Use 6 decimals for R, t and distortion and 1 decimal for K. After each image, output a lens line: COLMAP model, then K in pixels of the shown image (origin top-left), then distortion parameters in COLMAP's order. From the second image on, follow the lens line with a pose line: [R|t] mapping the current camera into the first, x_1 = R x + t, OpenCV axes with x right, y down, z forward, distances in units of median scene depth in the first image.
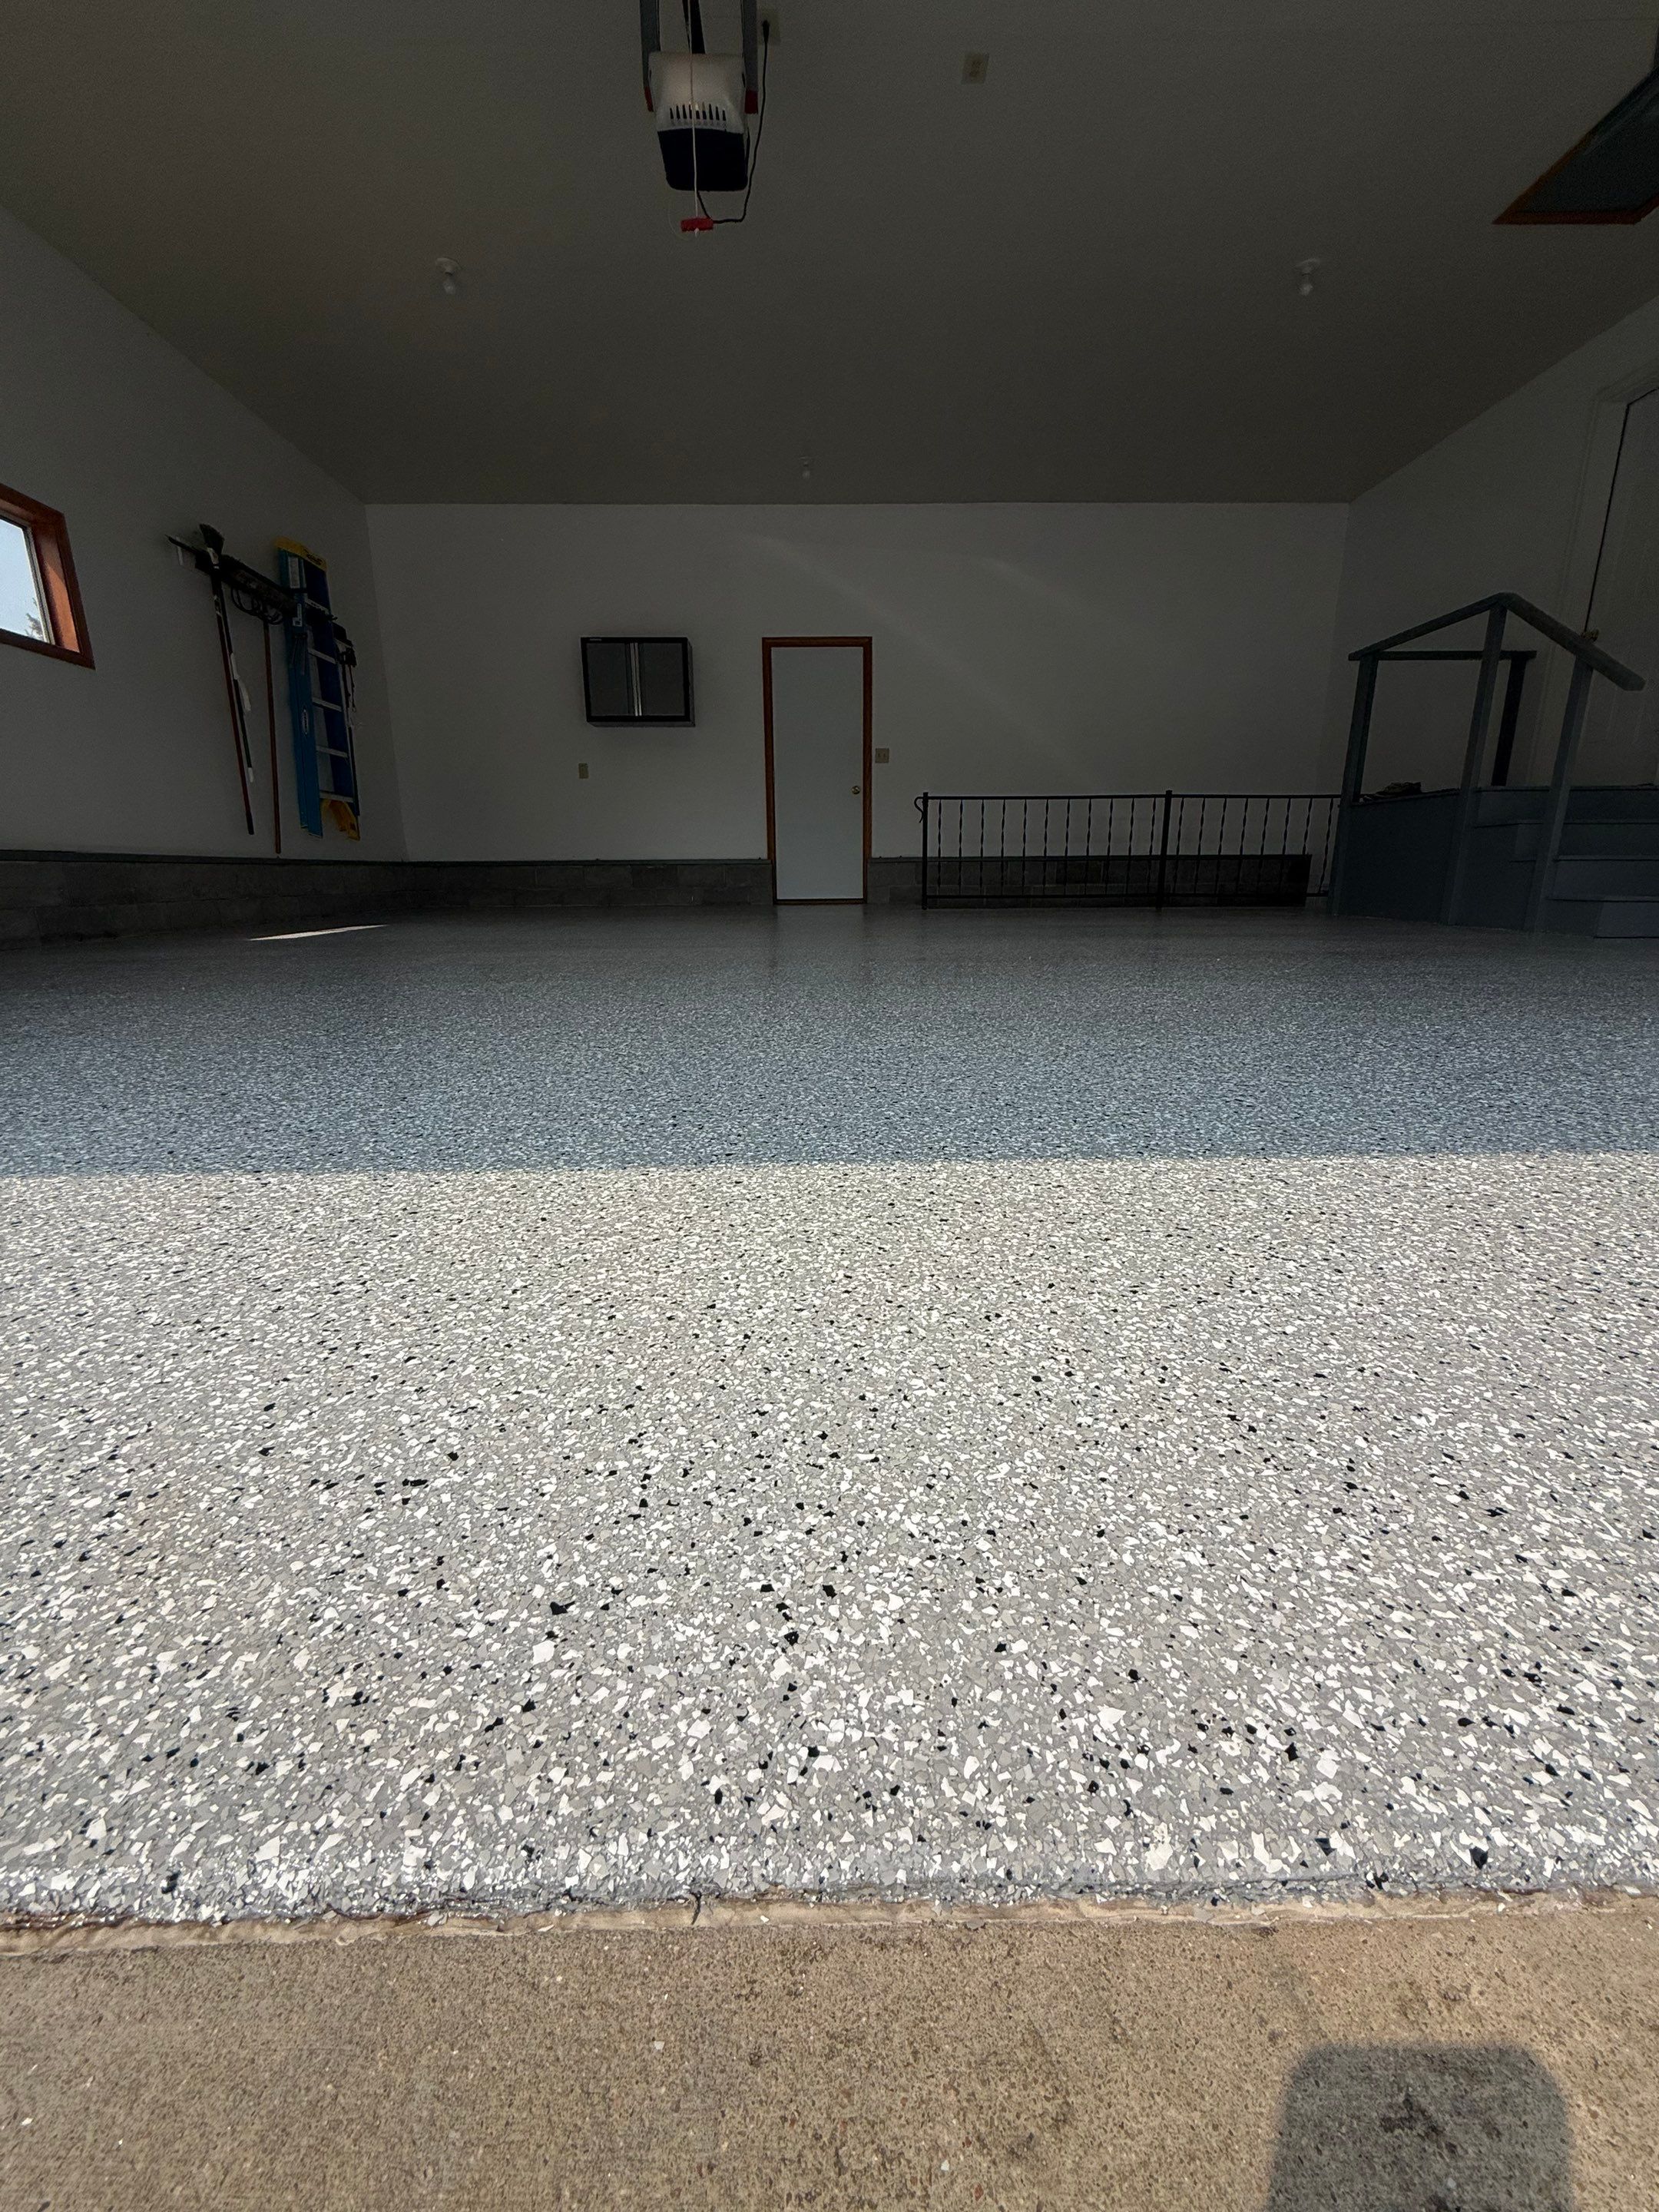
lens RADIAL K [[882.6, 0, 828.7], [0, 882.6, 1100.5], [0, 0, 1]] dist [0.001055, -0.000728]
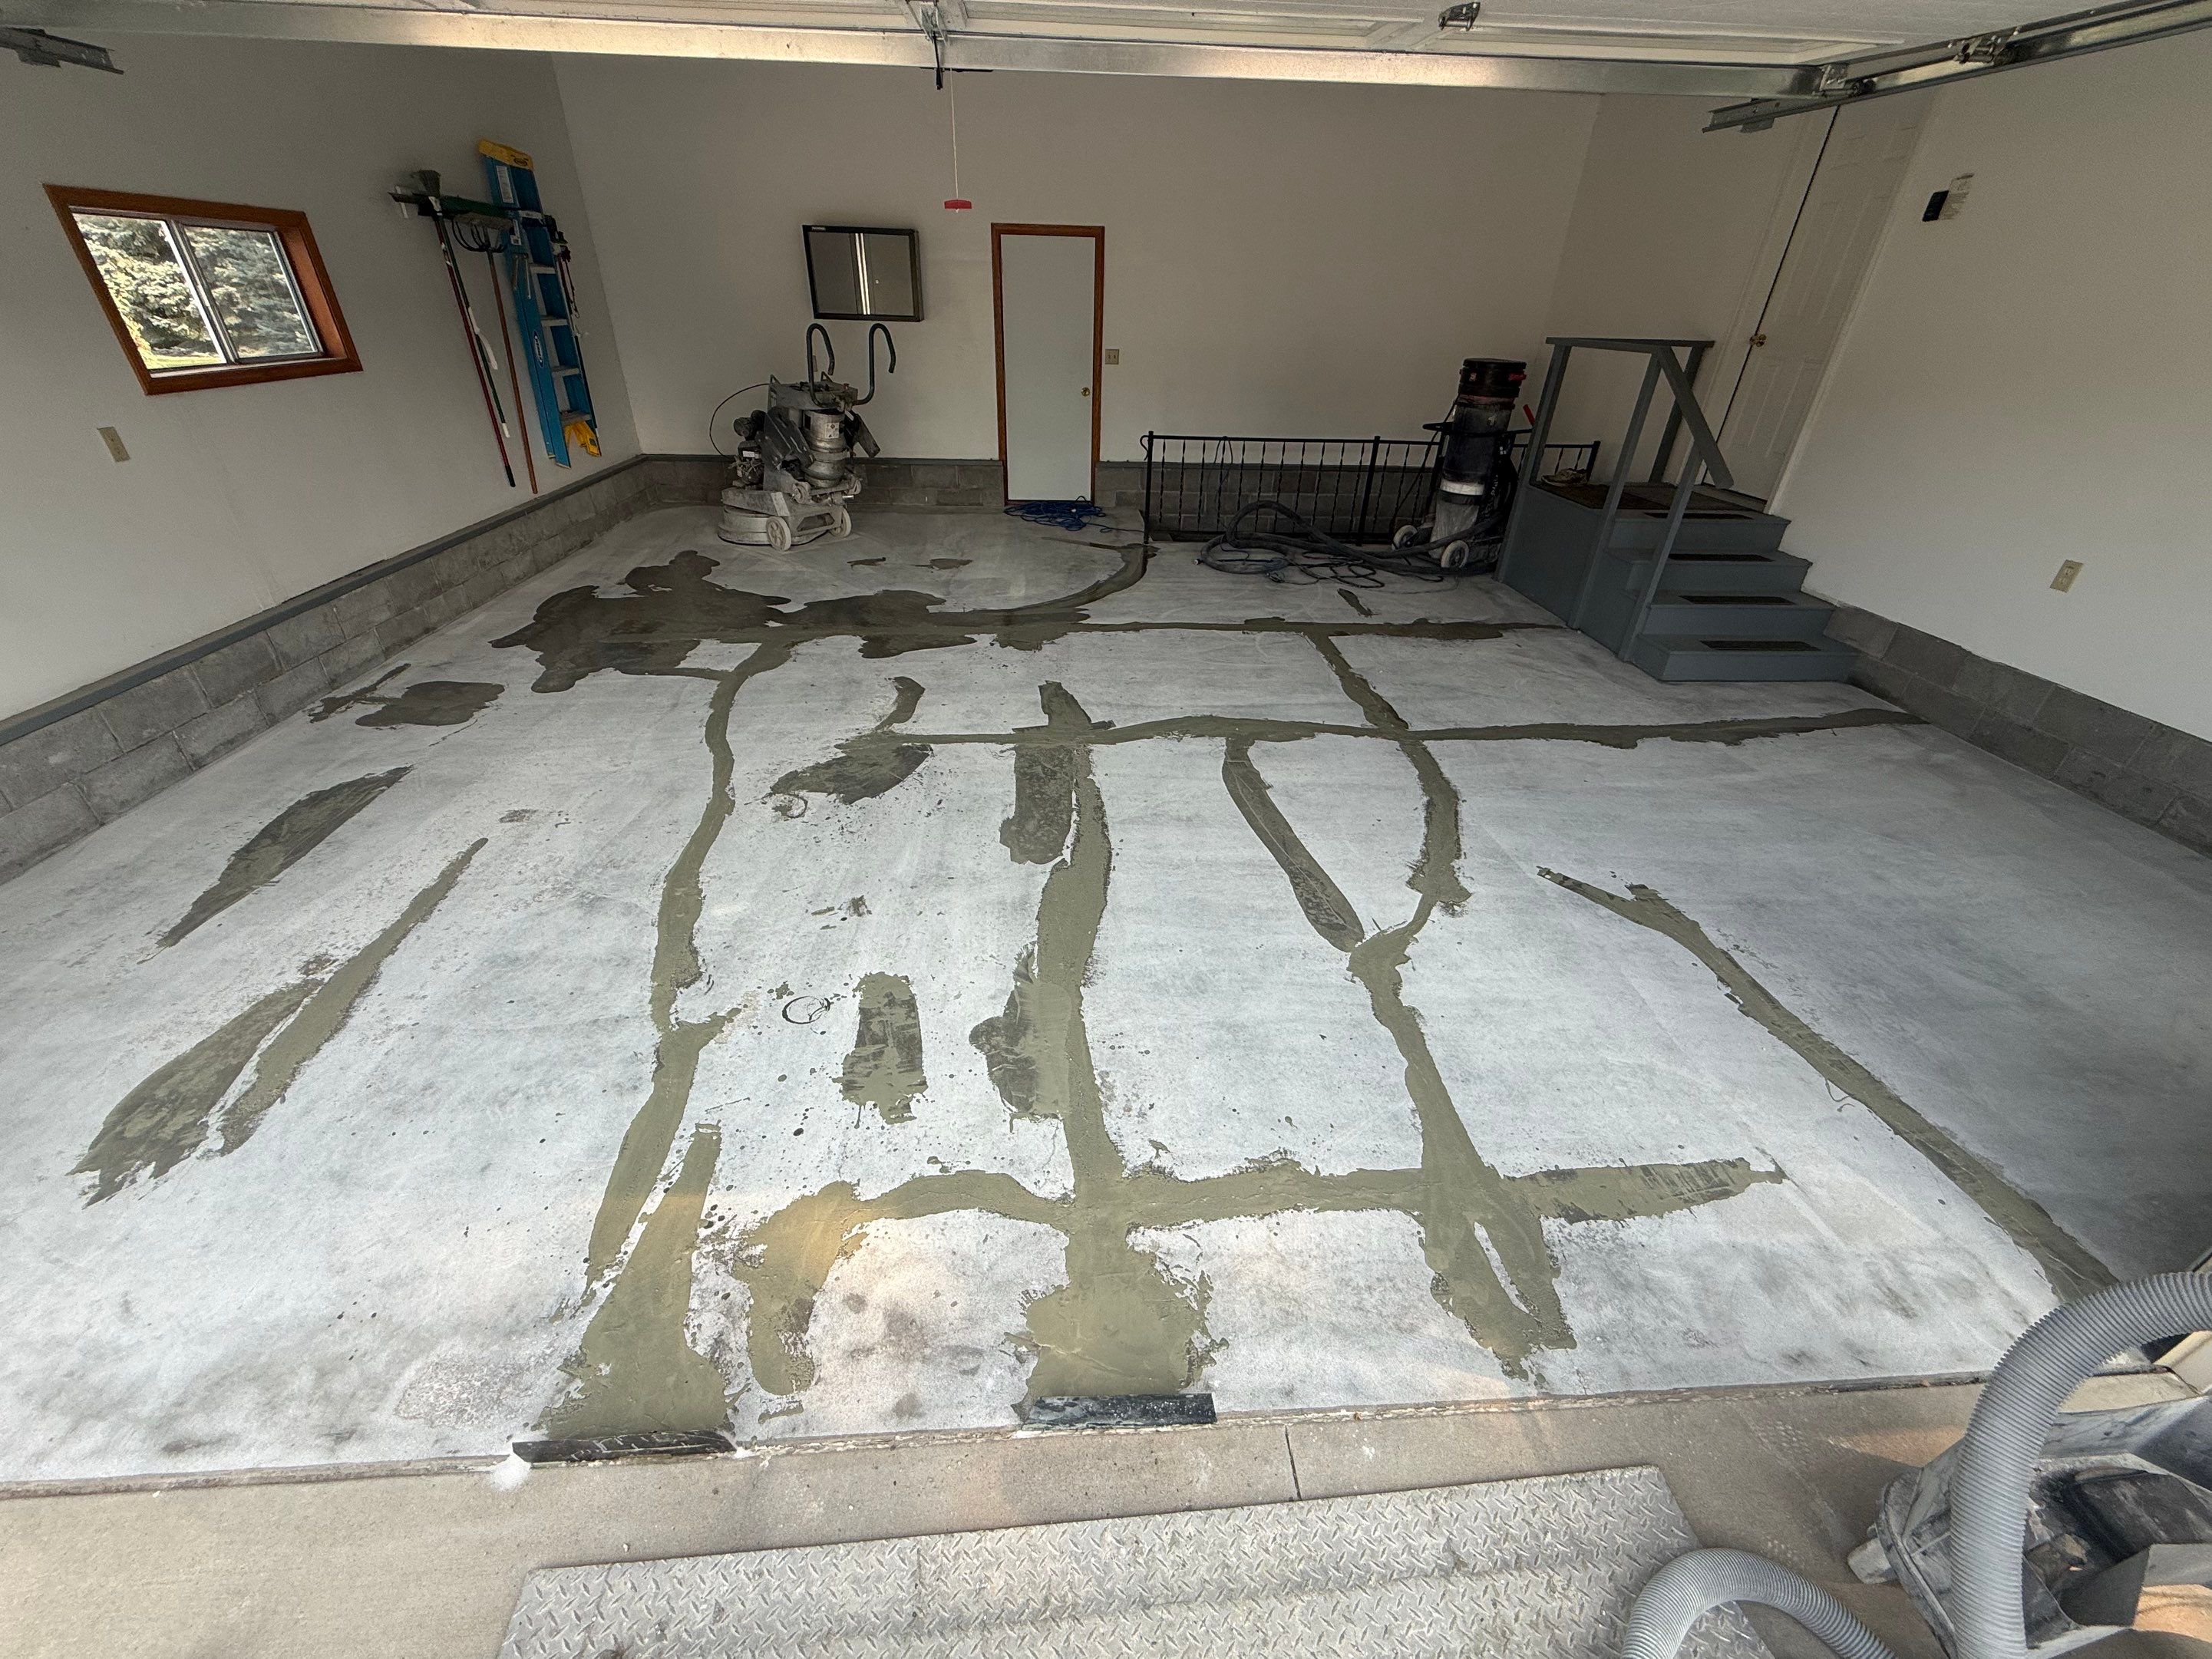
lens RADIAL K [[882.5, 0, 1103.7], [0, 882.5, 832.7], [0, 0, 1]] dist [0.001055, -0.000728]
pose [[0.998334, 0.004831, 0.057499, -0.007052], [-0.021423, 0.956300, 0.291601, -0.238909], [-0.053577, -0.292347, 0.954810, -0.176316]]
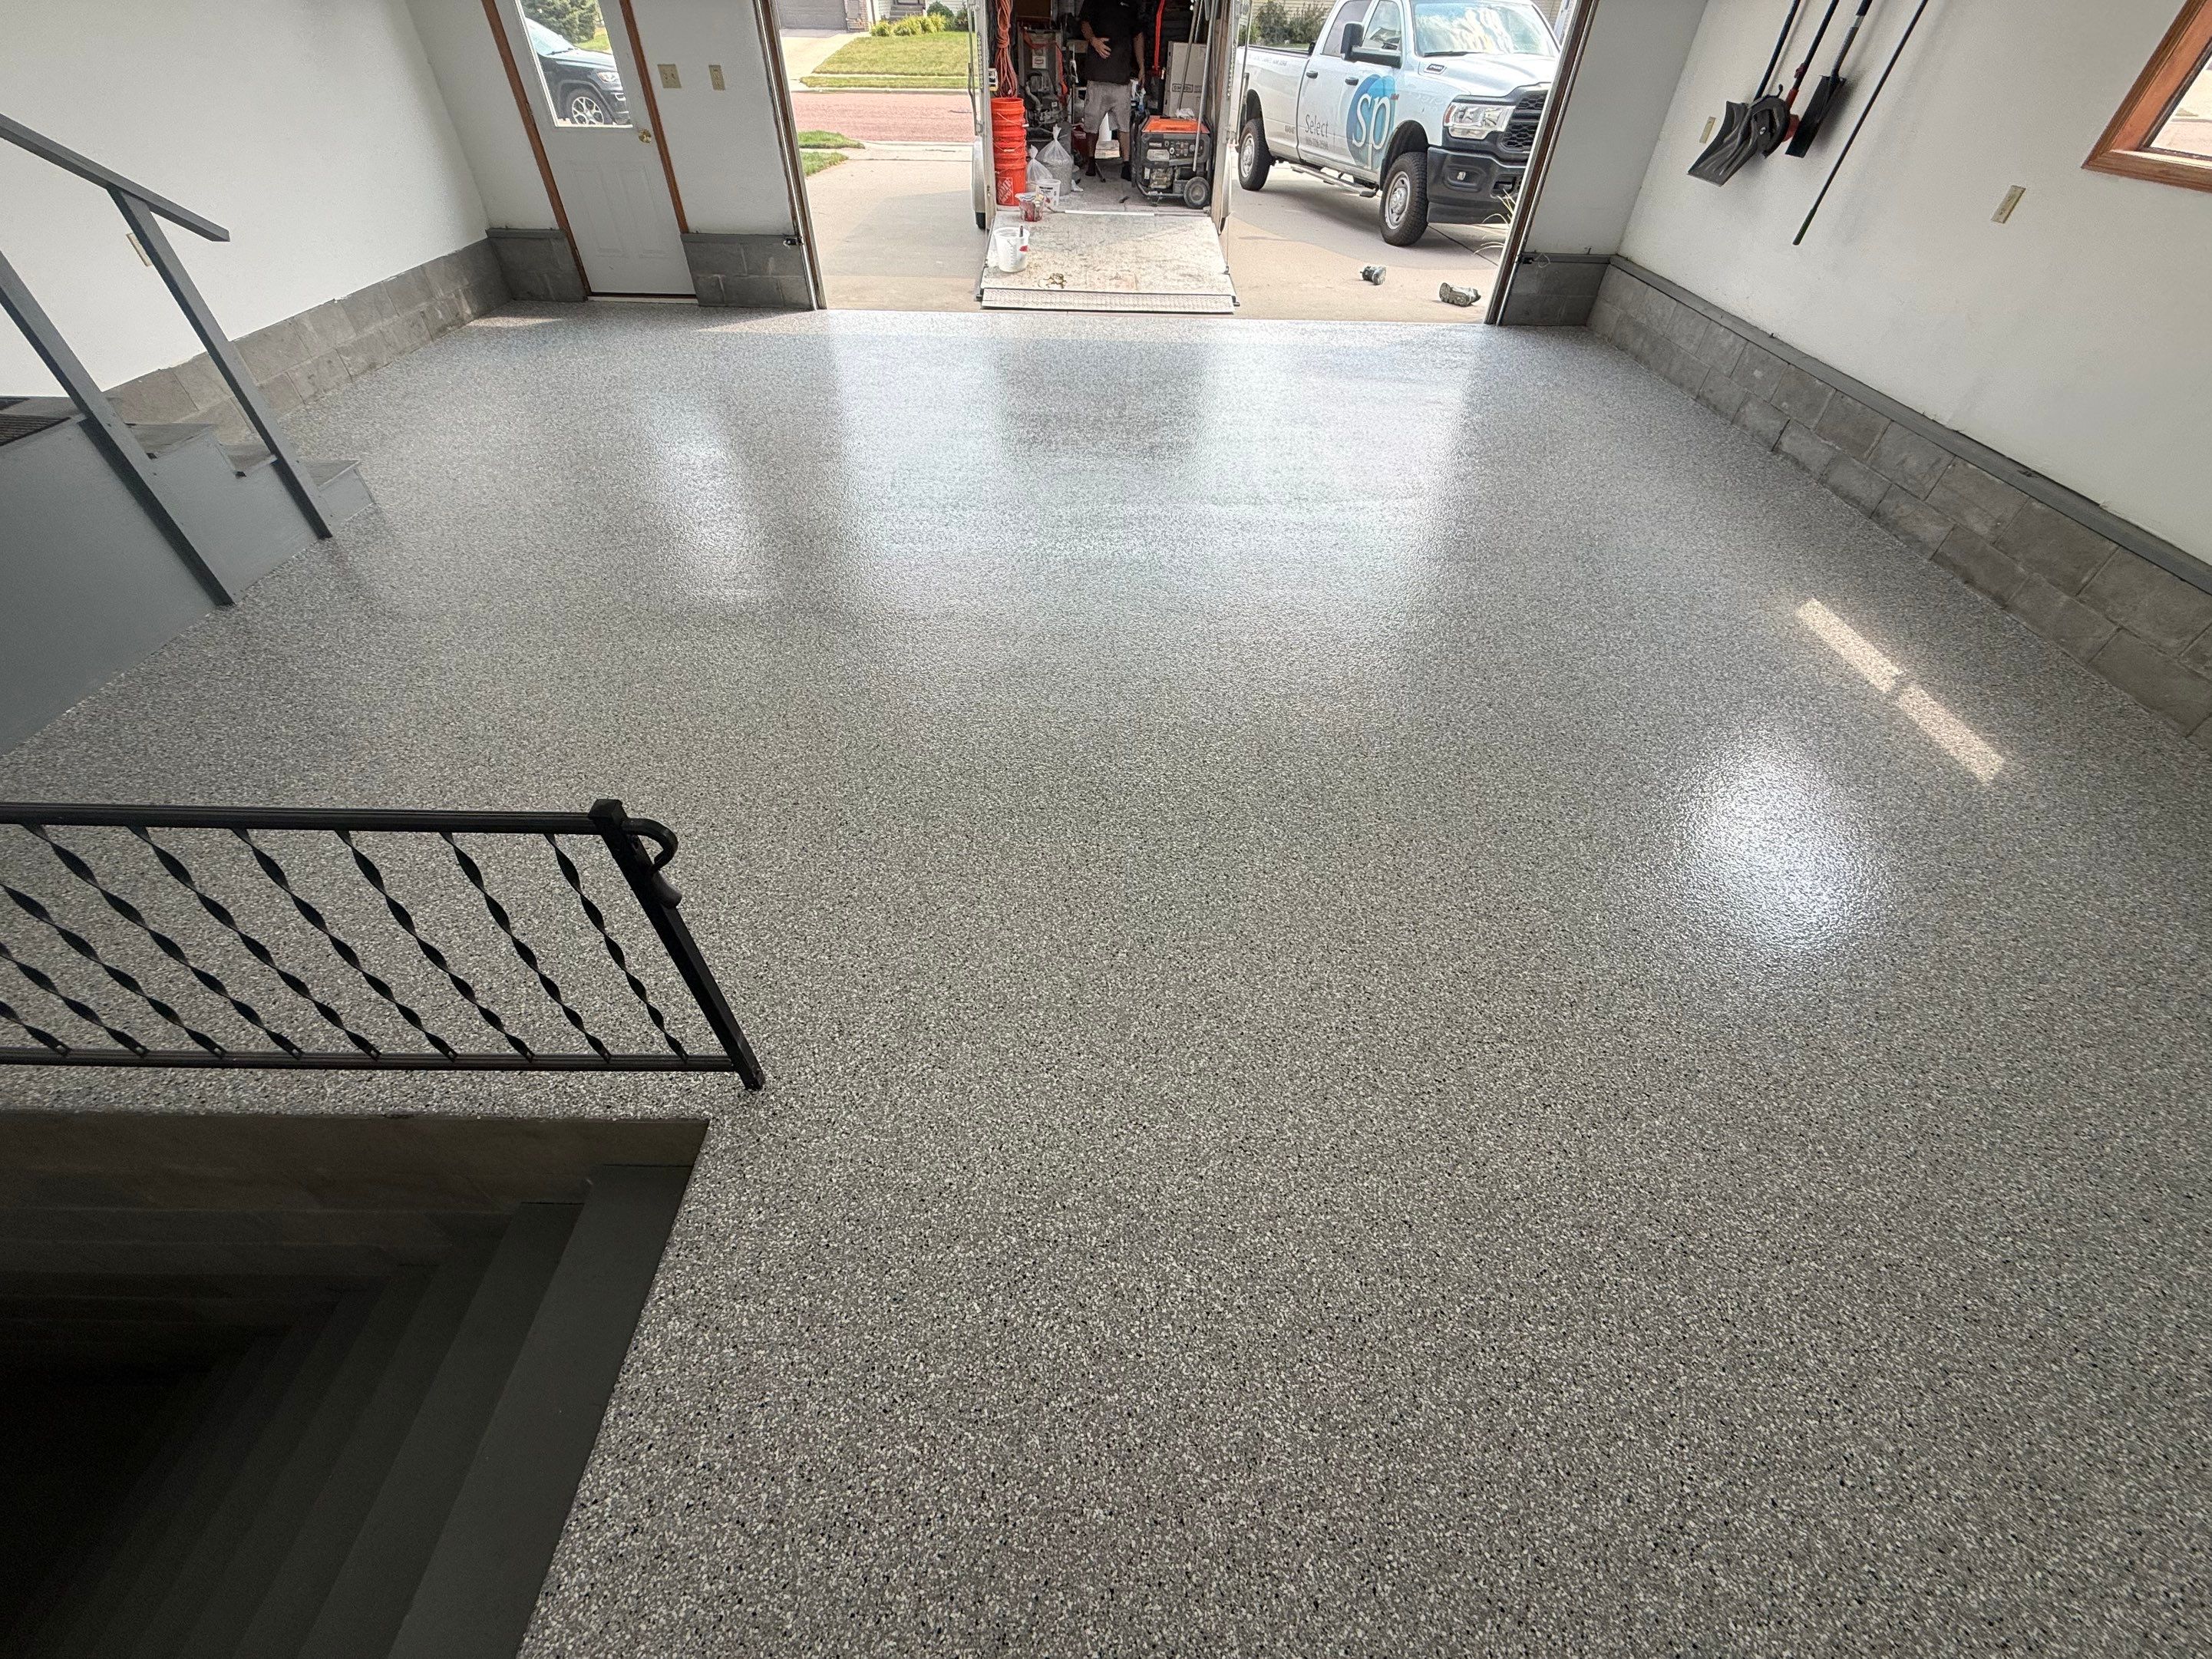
lens RADIAL K [[882.5, 0, 1097.1], [0, 882.5, 828.6], [0, 0, 1]] dist [0.001055, -0.000728]
pose [[-0.999477, -0.028174, 0.015869, -0.007630], [-0.001425, 0.528663, 0.848830, -0.629502], [-0.032304, 0.848364, -0.528427, 1.346358]]
